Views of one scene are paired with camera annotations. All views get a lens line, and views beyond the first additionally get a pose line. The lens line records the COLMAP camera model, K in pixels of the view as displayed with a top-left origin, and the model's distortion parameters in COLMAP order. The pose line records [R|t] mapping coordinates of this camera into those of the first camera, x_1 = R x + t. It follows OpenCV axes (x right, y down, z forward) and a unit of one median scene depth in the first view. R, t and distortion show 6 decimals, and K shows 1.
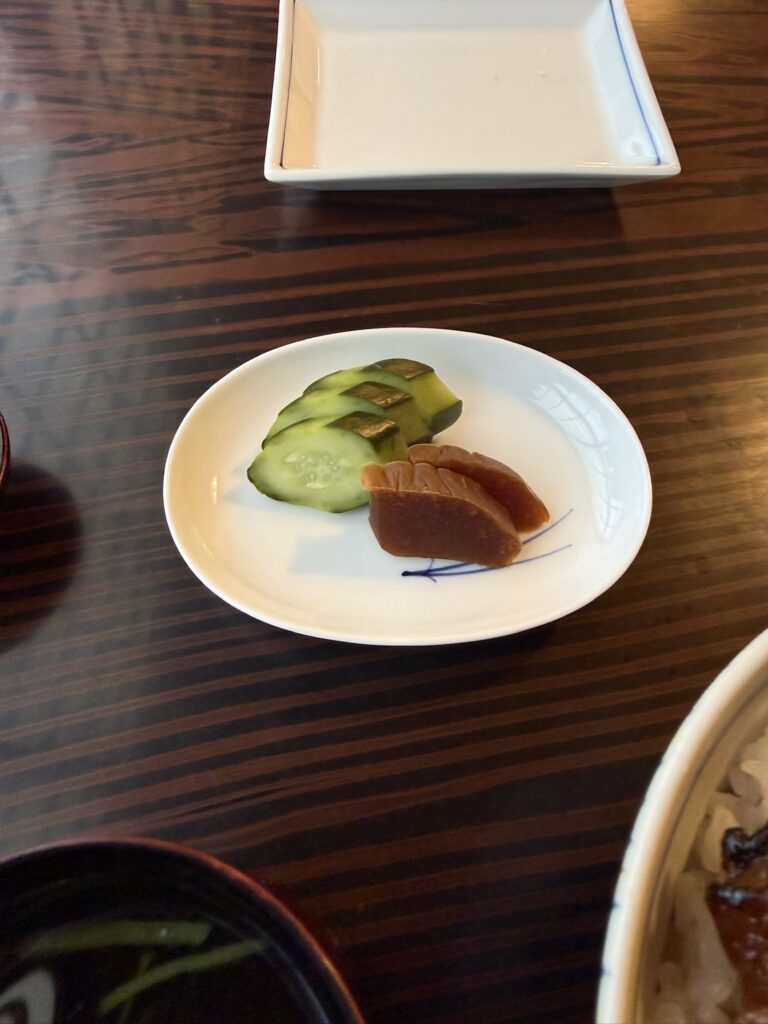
lens RADIAL K [[713.9, 0, 384.6], [0, 713.9, 414.5], [0, 0, 1]] dist [-0.005665, 0.001544]
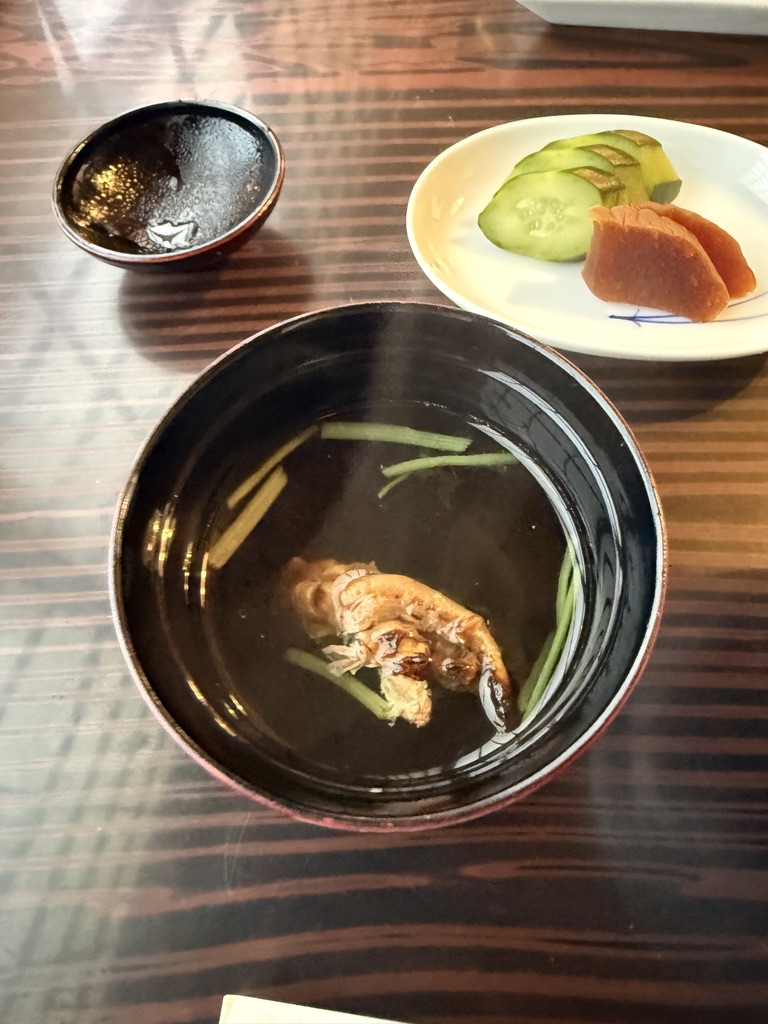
lens RADIAL K [[713.9, 0, 384.6], [0, 713.9, 414.5], [0, 0, 1]] dist [-0.005665, 0.001544]
pose [[0.977199, 0.143513, -0.156482, -0.115138], [-0.141353, 0.989646, 0.024905, 0.379823], [0.158436, -0.002218, 0.987367, -0.138534]]
